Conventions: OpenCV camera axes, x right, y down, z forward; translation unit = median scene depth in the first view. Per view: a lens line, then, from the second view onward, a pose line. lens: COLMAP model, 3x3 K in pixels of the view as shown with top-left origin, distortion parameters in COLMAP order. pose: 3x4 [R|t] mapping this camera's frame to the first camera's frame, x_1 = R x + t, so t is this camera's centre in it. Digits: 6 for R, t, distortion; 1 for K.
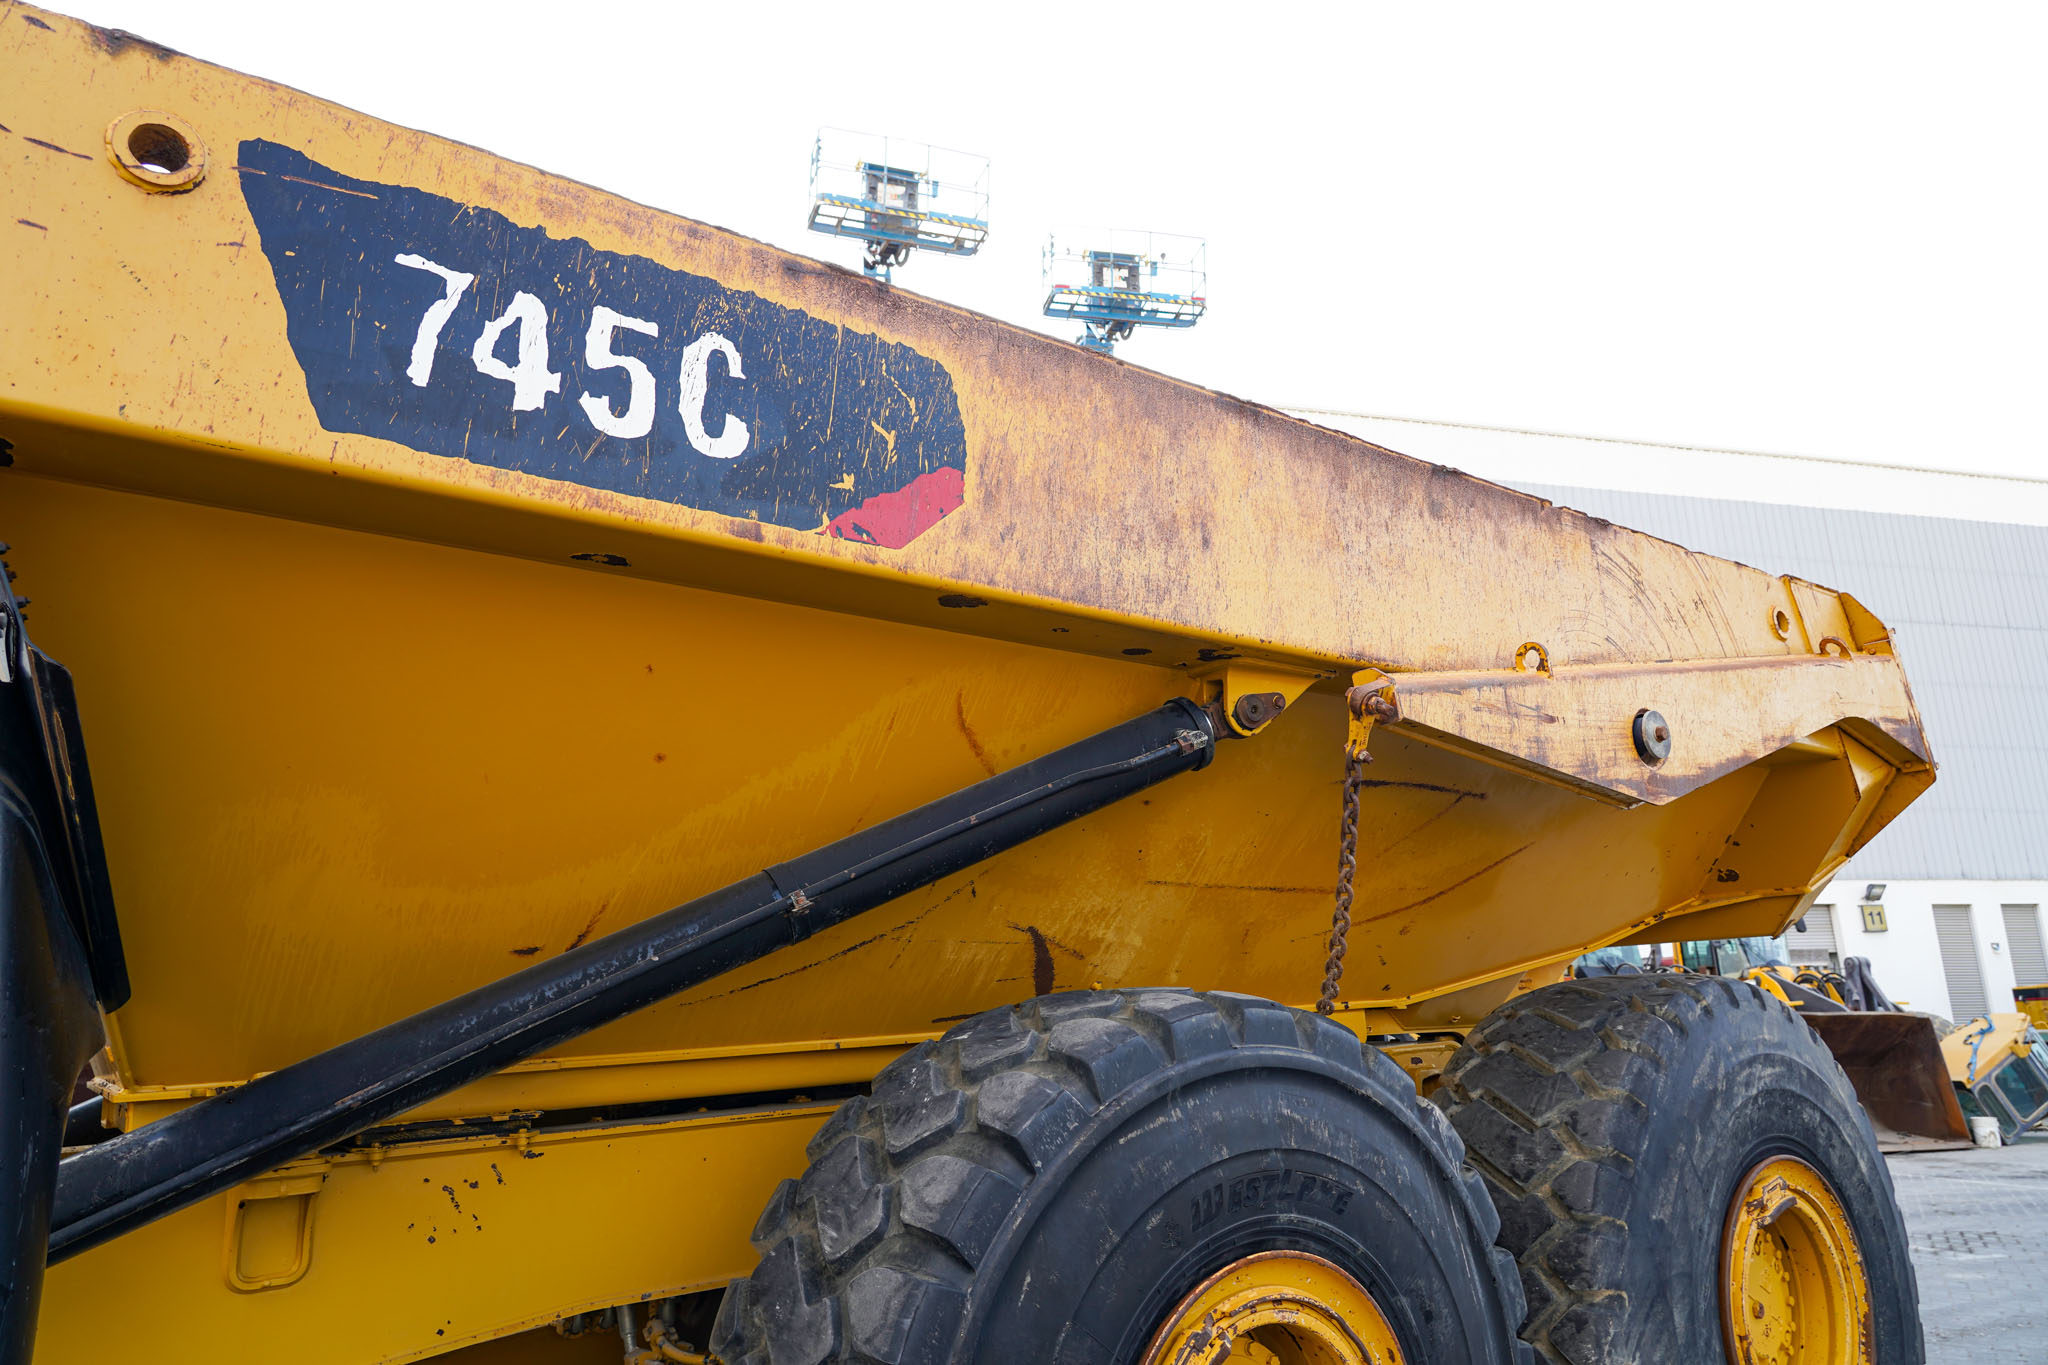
lens RADIAL K [[1380.1, 0, 1023.4], [0, 1380.1, 672.7], [0, 0, 1]] dist [-0.028935, 0.013874]
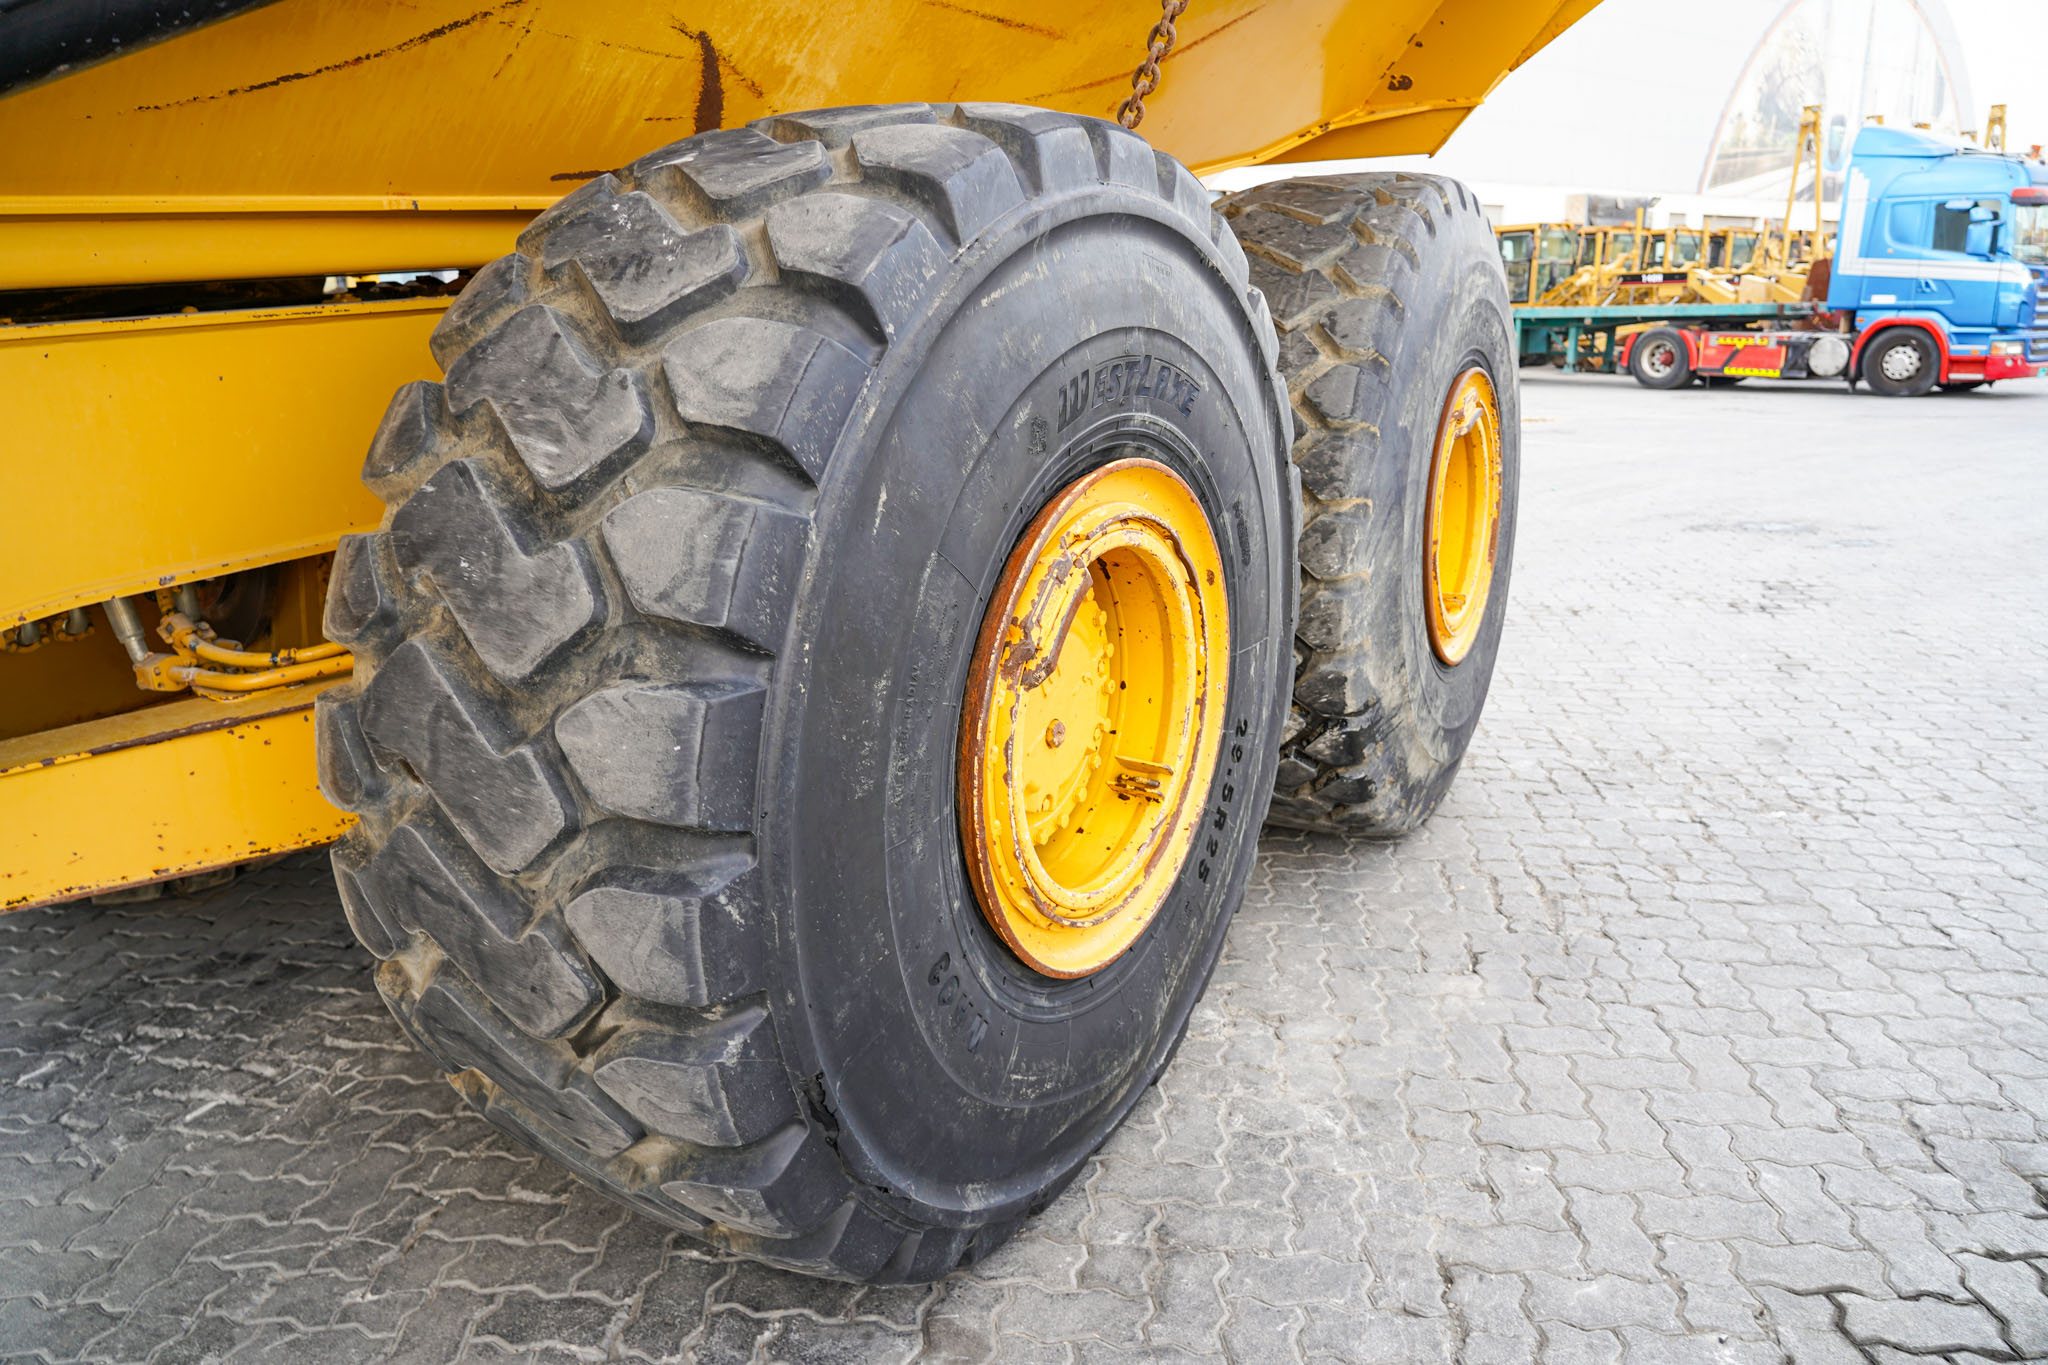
lens RADIAL K [[1380.1, 0, 1004.9], [0, 1380.1, 666.3], [0, 0, 1]] dist [-0.028935, 0.013874]
pose [[0.928184, -0.090817, 0.360870, -0.154445], [-0.094842, 0.880003, 0.465403, 0.160854], [-0.359833, -0.466205, 0.808191, 0.326363]]
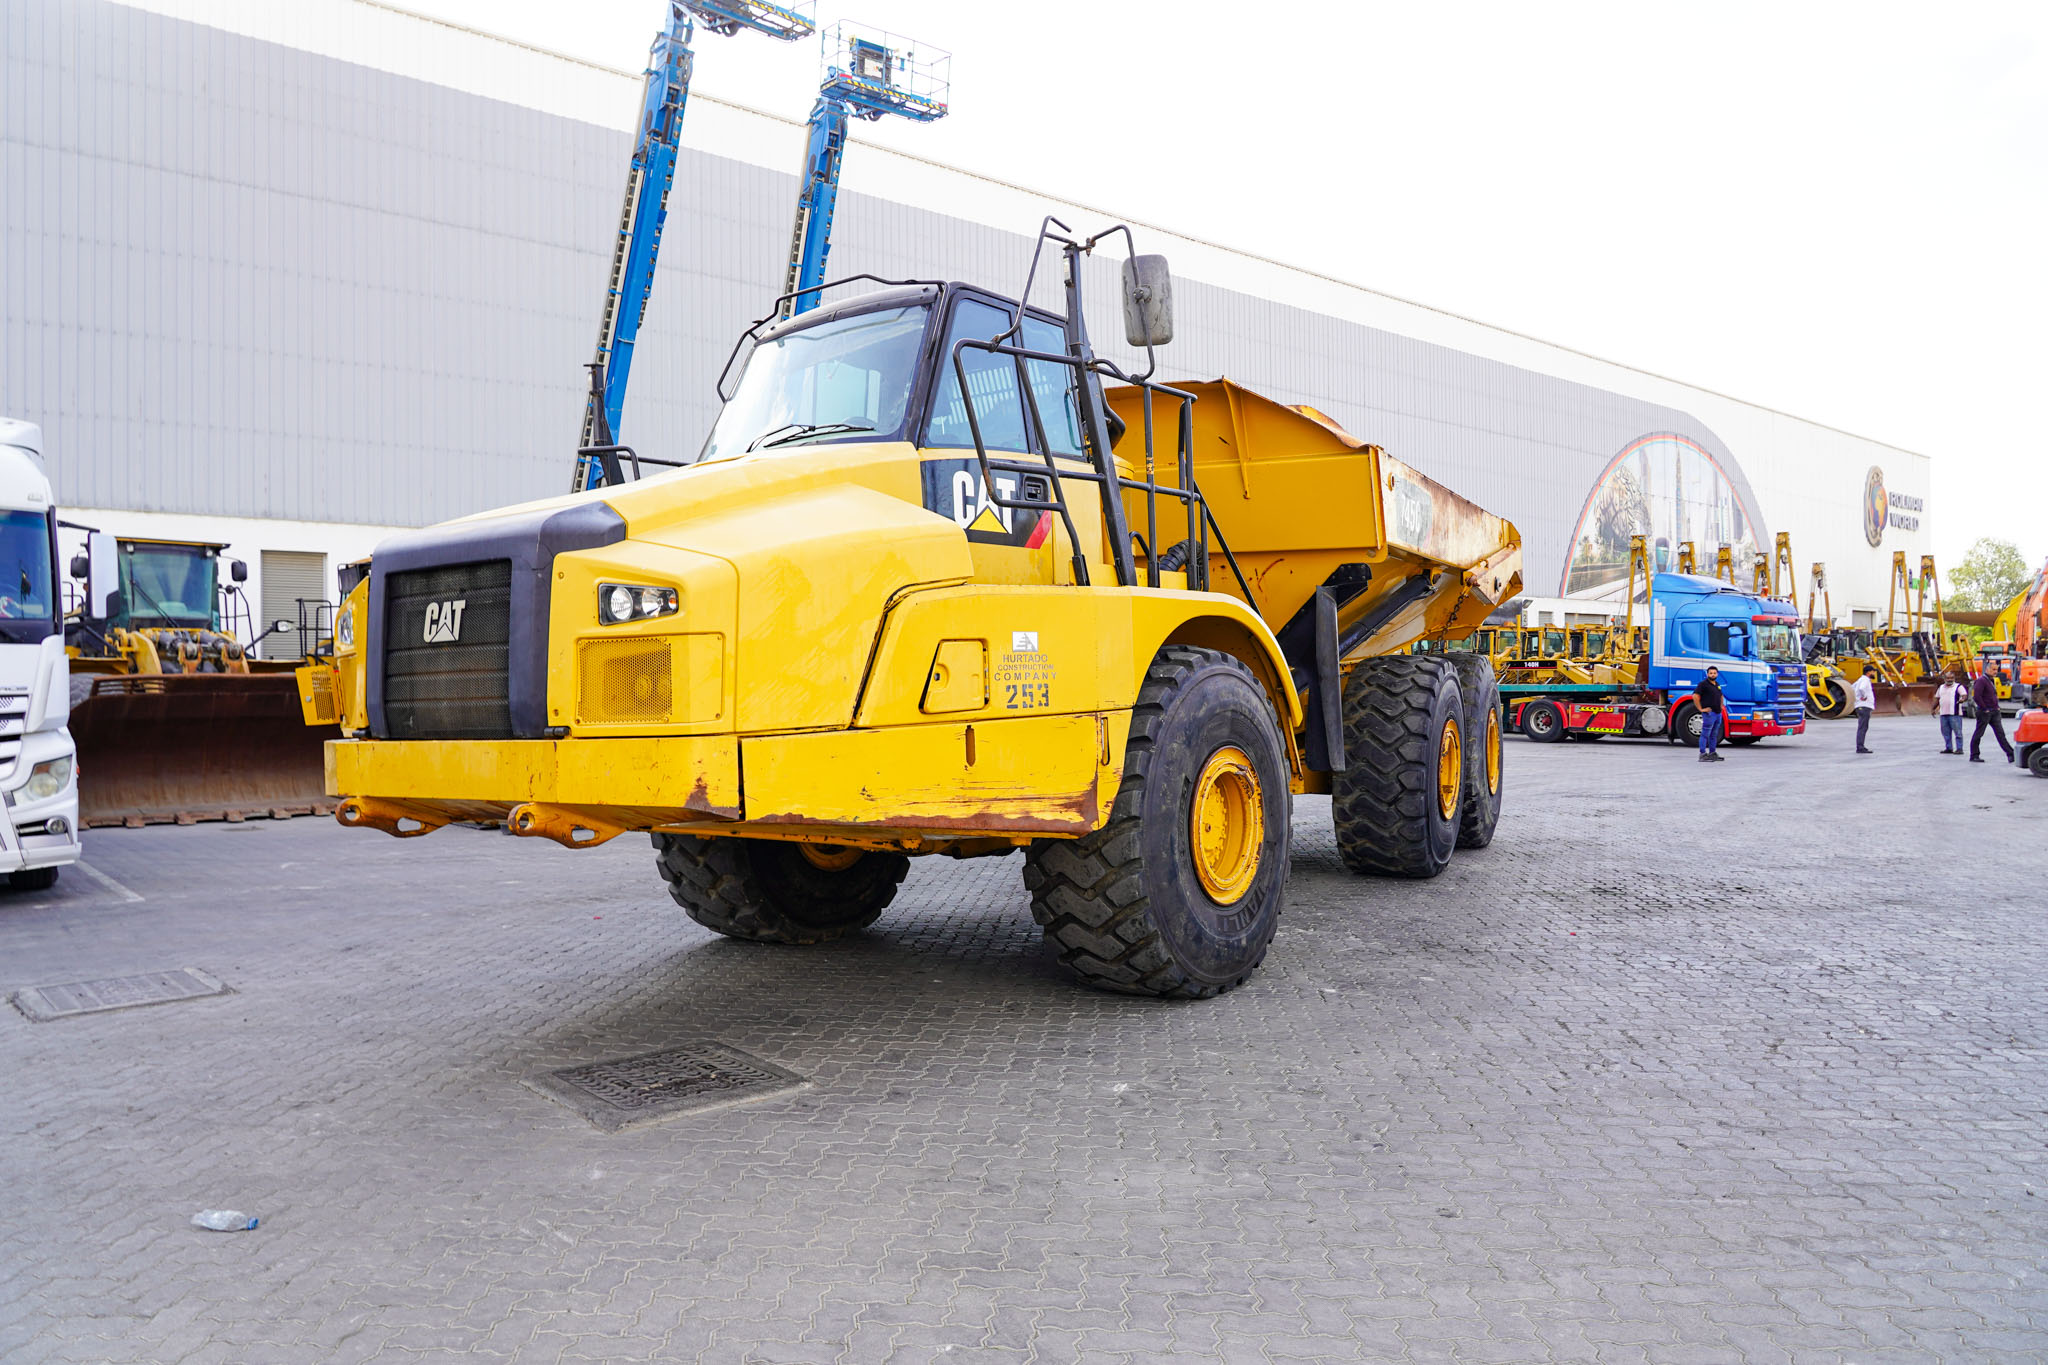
lens RADIAL K [[1380.1, 0, 1025.2], [0, 1380.1, 677.3], [0, 0, 1]] dist [-0.028935, 0.013874]
pose [[0.896686, 0.019540, 0.442236, -2.571998], [-0.130823, 0.966099, 0.222573, -0.414124], [-0.422894, -0.257433, 0.868843, -1.856109]]
